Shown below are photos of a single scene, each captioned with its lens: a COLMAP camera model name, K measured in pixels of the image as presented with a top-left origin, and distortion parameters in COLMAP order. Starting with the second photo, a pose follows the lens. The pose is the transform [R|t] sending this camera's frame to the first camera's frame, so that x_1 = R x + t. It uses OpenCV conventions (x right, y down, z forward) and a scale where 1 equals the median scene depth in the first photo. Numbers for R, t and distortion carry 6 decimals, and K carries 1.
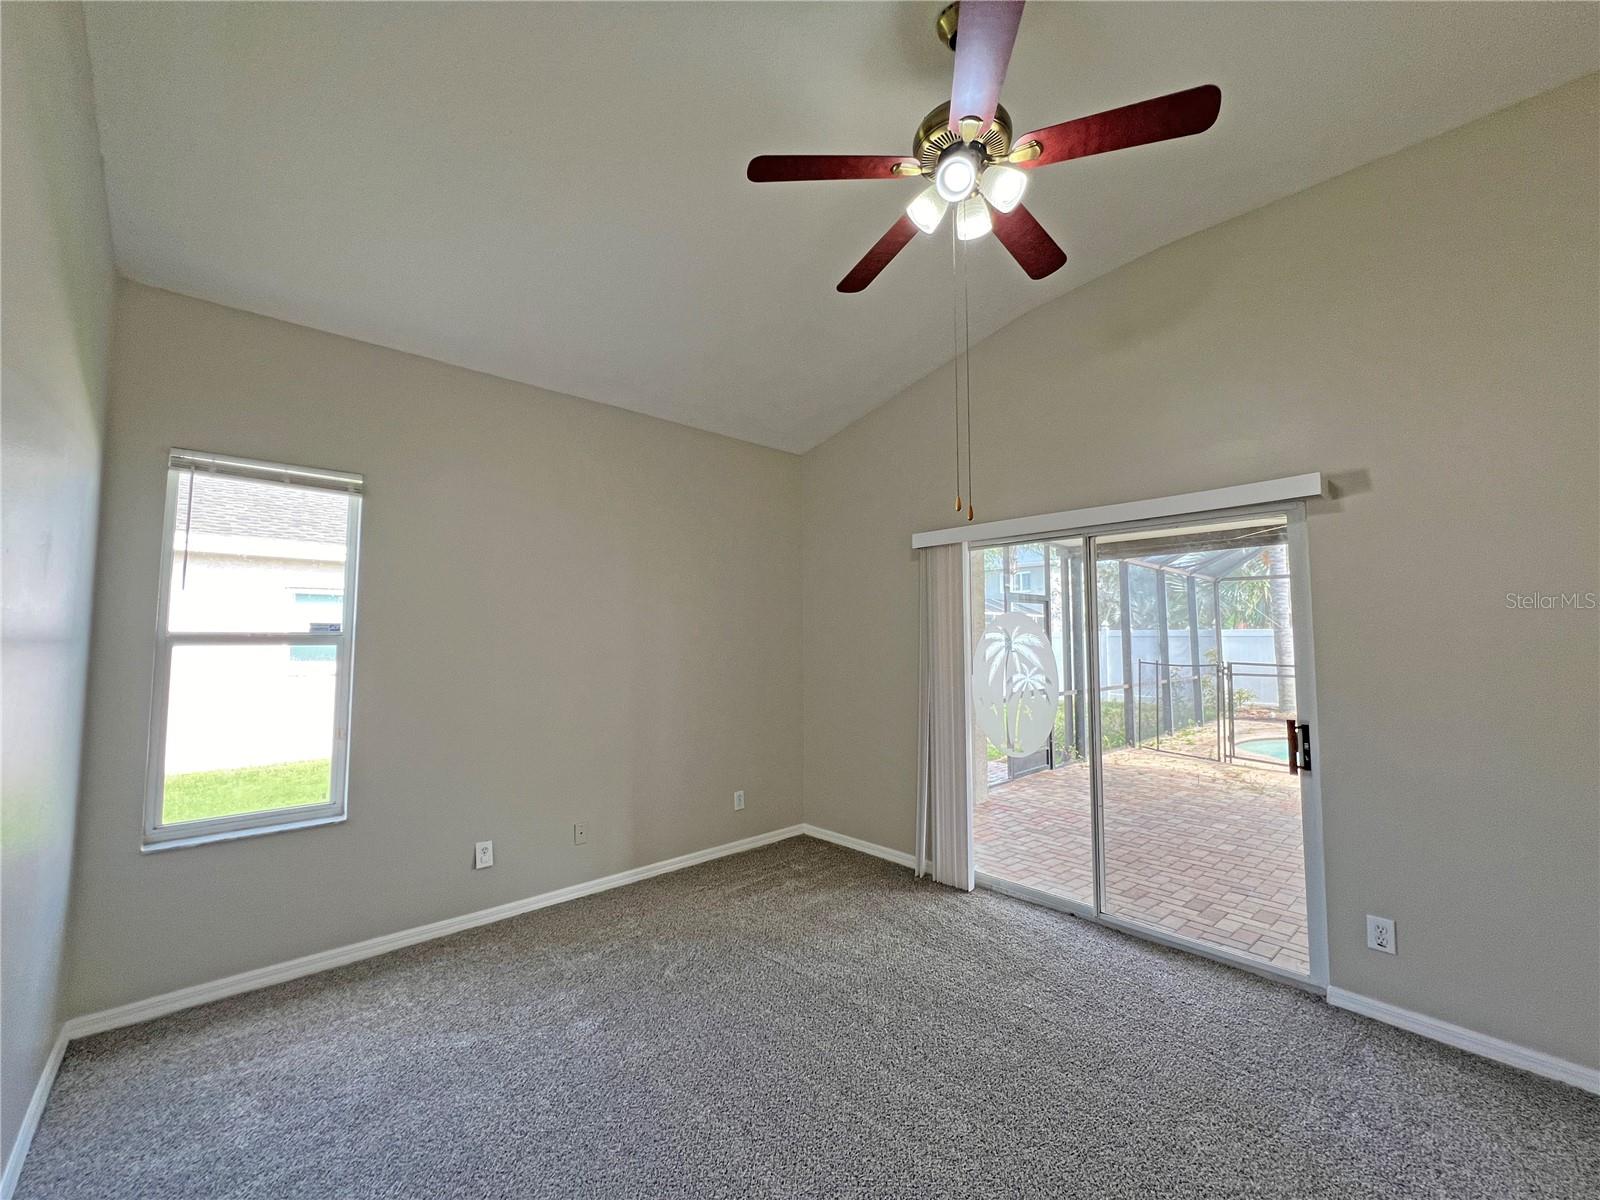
lens RADIAL K [[642.4, 0, 800.0], [0, 642.4, 600.0], [0, 0, 1]] dist [-0.001034, 0.000810]
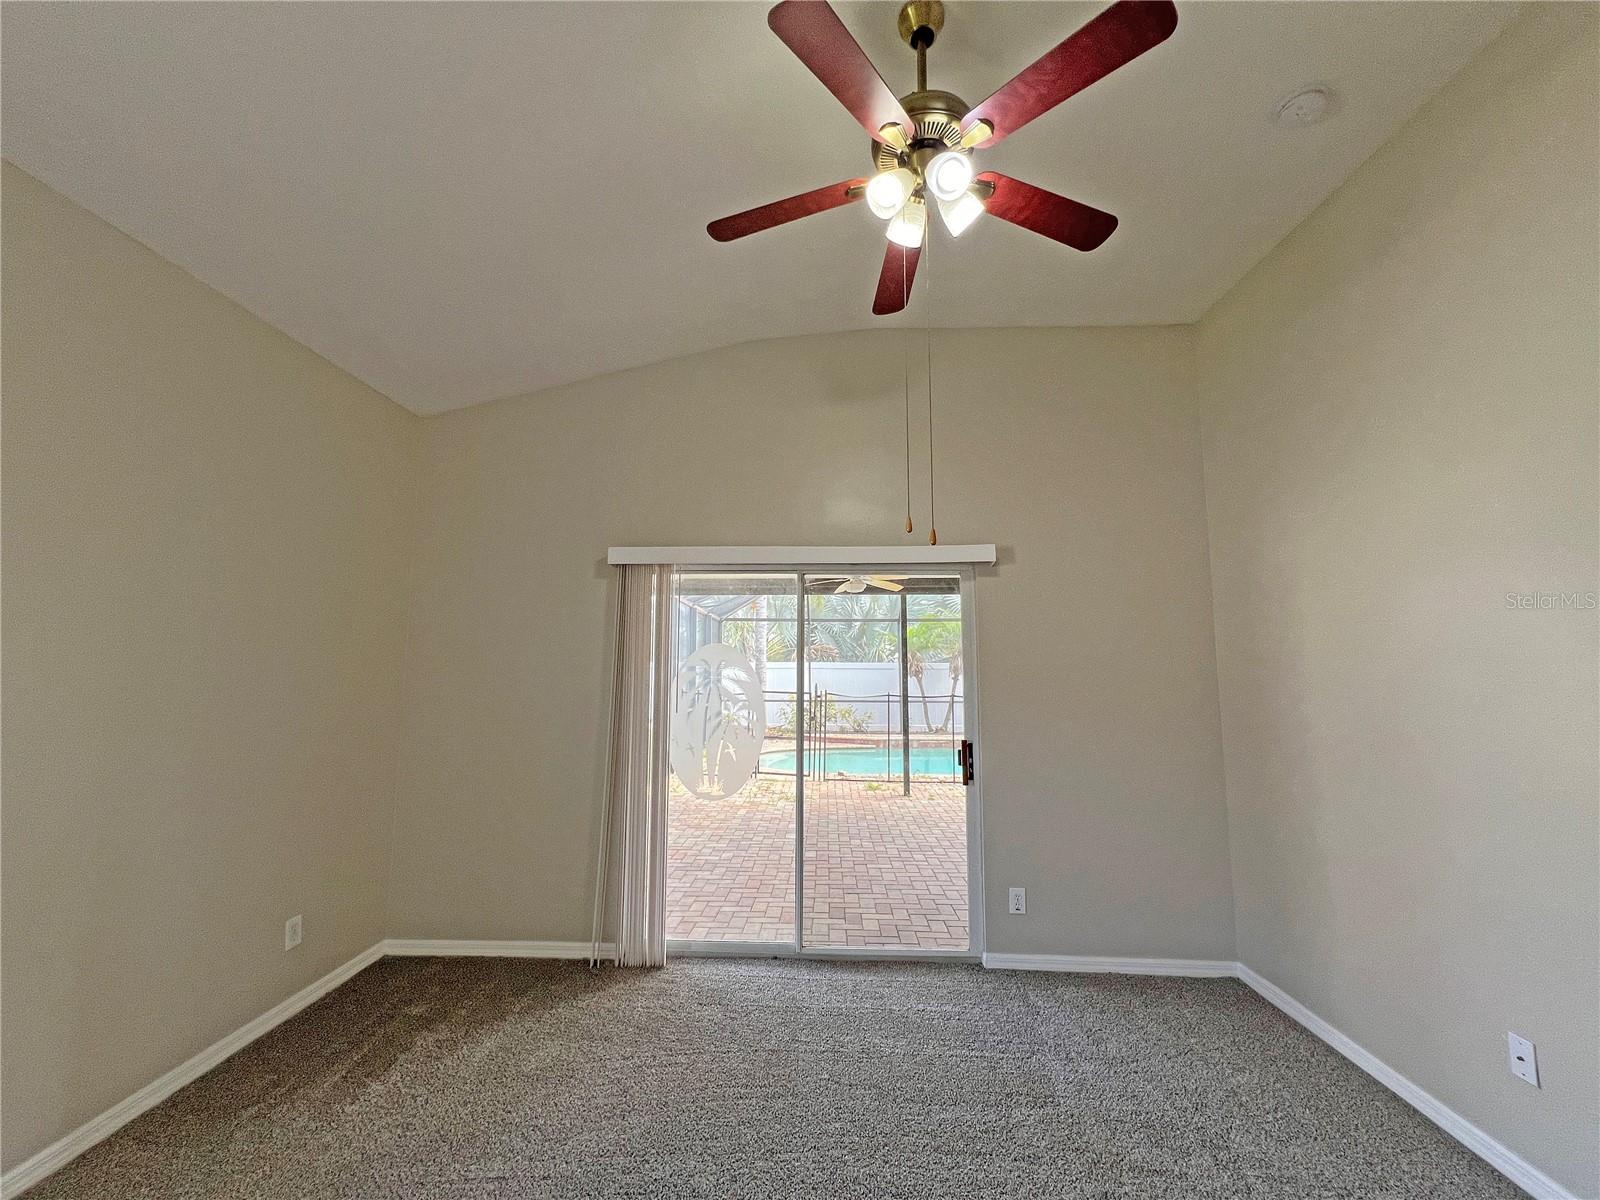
lens RADIAL K [[642.4, 0, 800.0], [0, 642.4, 600.0], [0, 0, 1]] dist [-0.001034, 0.000810]
pose [[0.706328, 0.080435, 0.703300, -0.258176], [-0.047769, 0.996675, -0.066013, 0.011354], [-0.706271, 0.013031, 0.707821, 0.257647]]
